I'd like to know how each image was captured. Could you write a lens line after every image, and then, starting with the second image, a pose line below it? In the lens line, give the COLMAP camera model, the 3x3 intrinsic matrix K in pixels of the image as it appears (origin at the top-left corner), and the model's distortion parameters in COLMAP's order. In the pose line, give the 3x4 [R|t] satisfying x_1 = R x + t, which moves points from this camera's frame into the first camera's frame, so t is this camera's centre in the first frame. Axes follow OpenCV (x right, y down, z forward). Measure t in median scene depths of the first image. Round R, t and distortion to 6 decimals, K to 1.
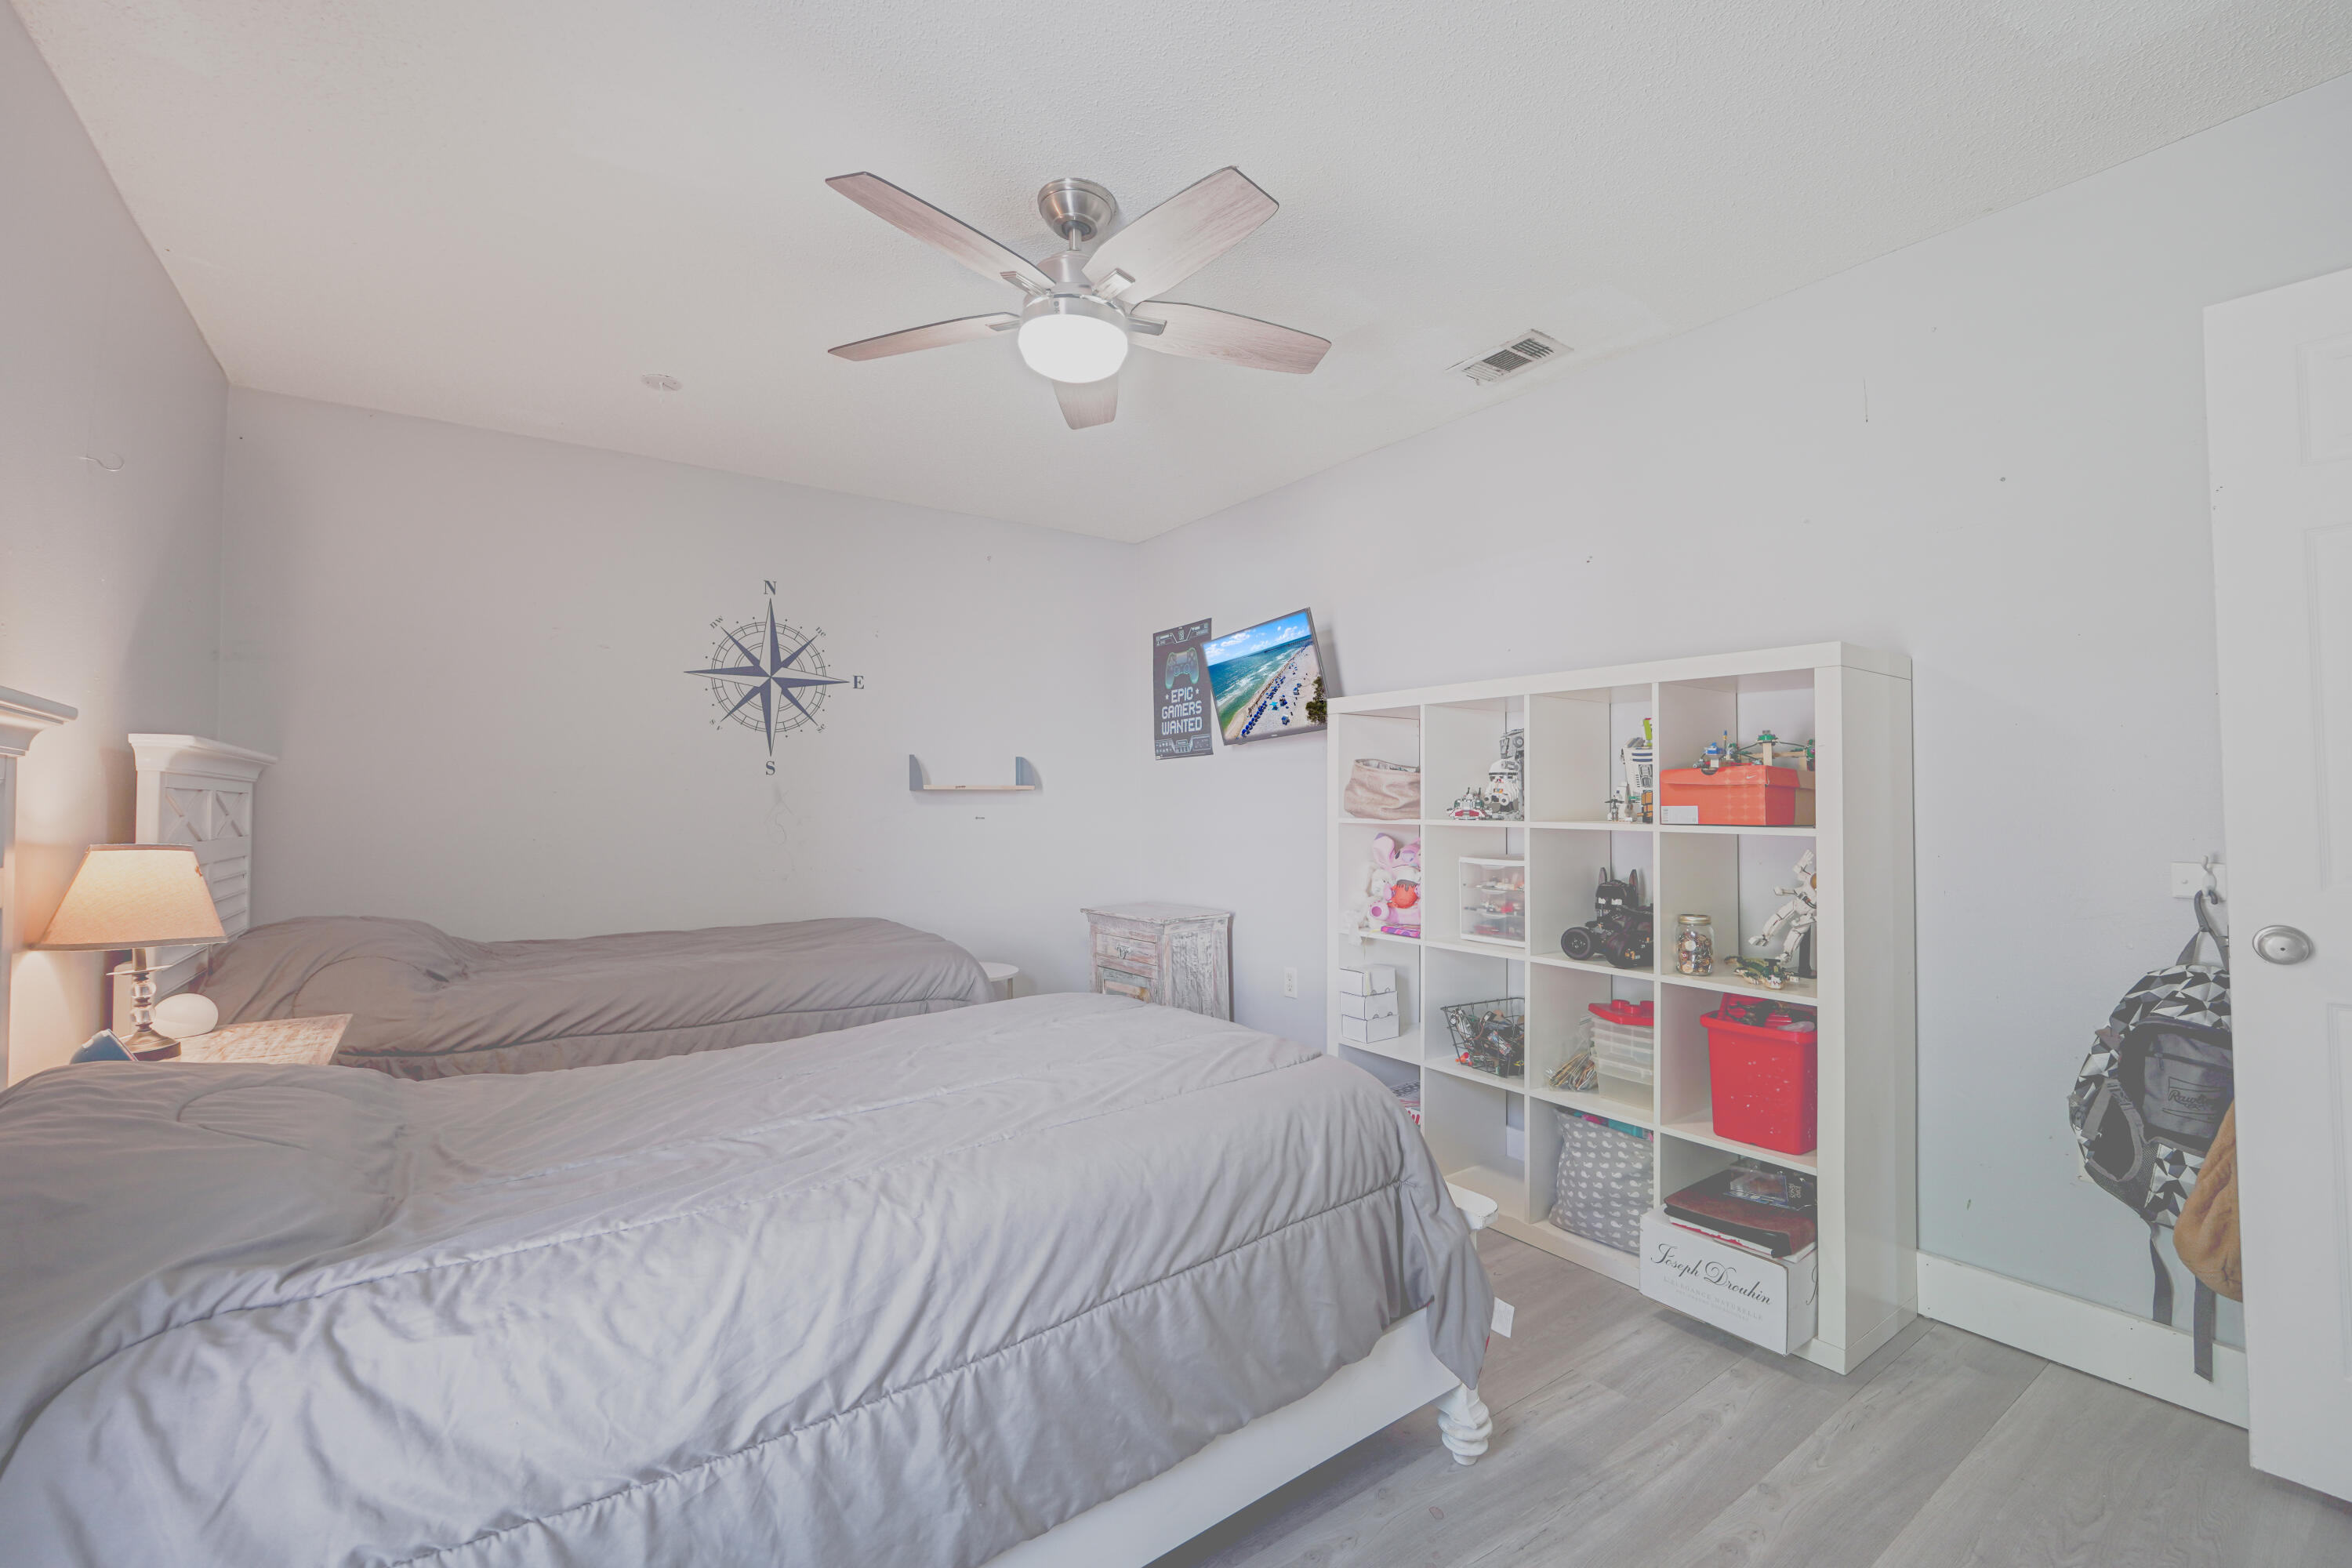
lens RADIAL K [[992.4, 0, 1180.5], [0, 992.4, 784.8], [0, 0, 1]] dist [-0.019541, 0.002118]
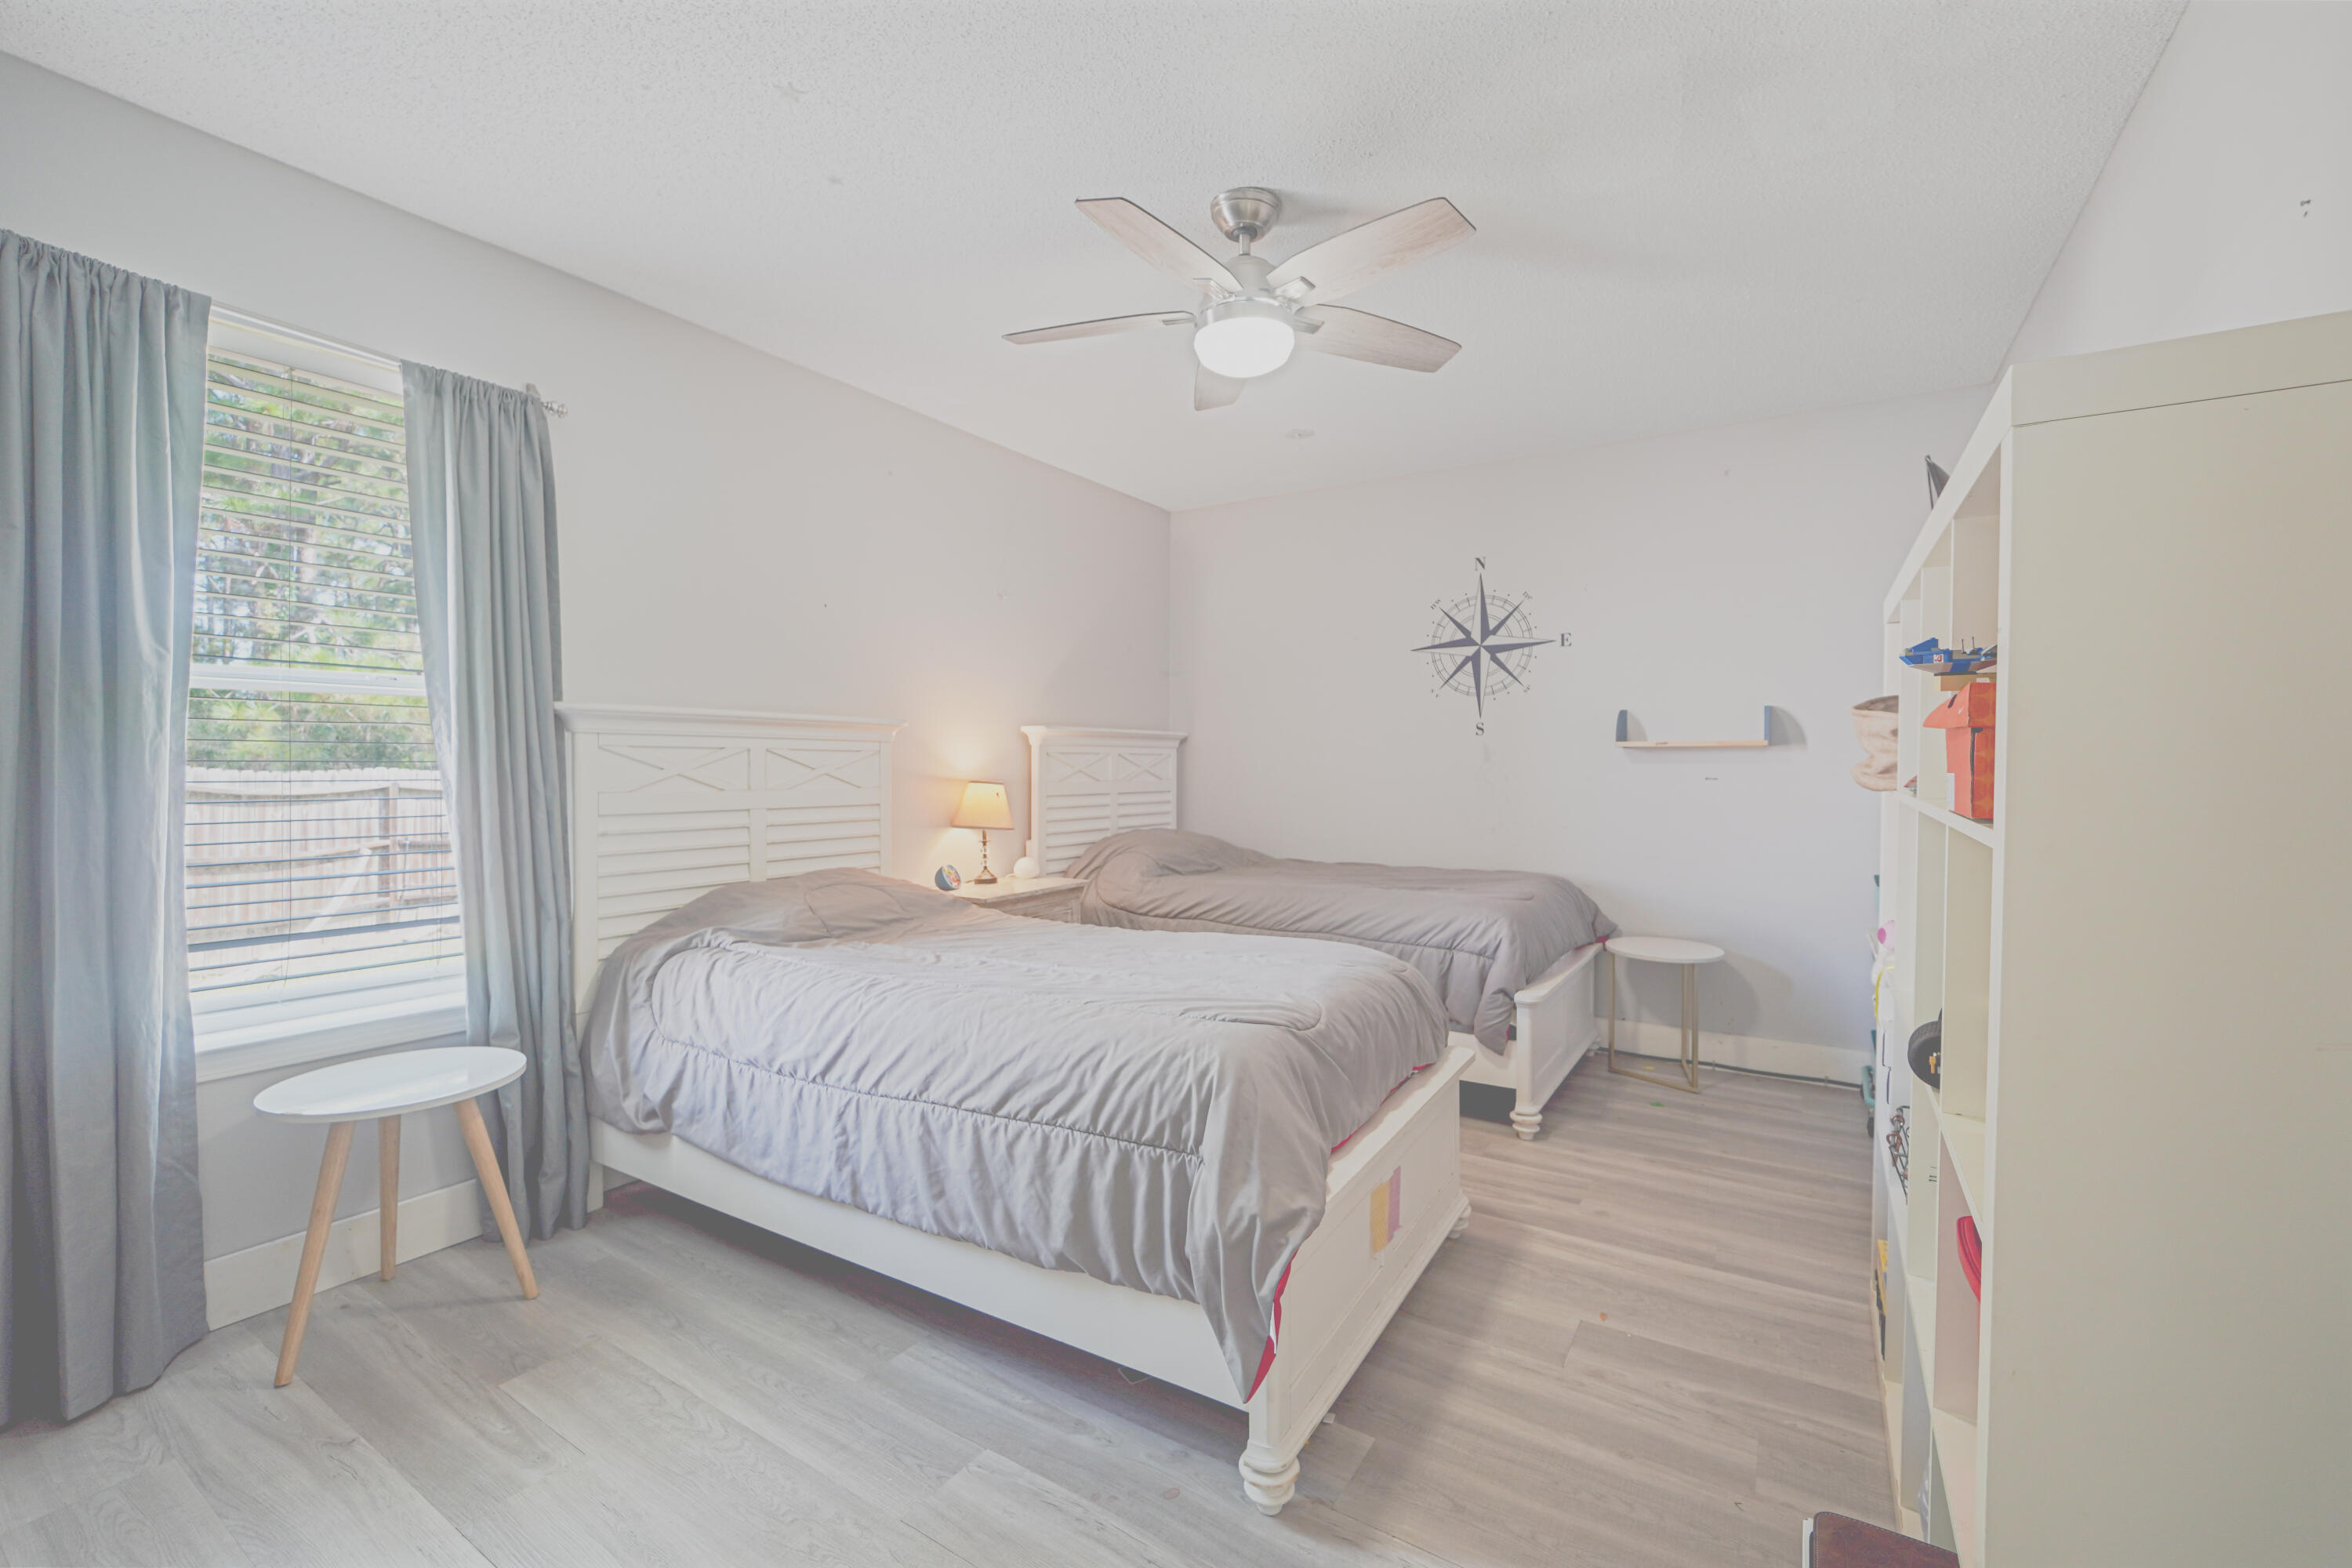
lens RADIAL K [[992.4, 0, 1180.3], [0, 992.4, 785.6], [0, 0, 1]] dist [-0.019541, 0.002118]
pose [[0.364524, 0.024763, -0.930865, 0.494462], [0.017688, 0.999282, 0.033510, 0.003417], [0.931026, -0.028680, 0.363824, 0.288911]]
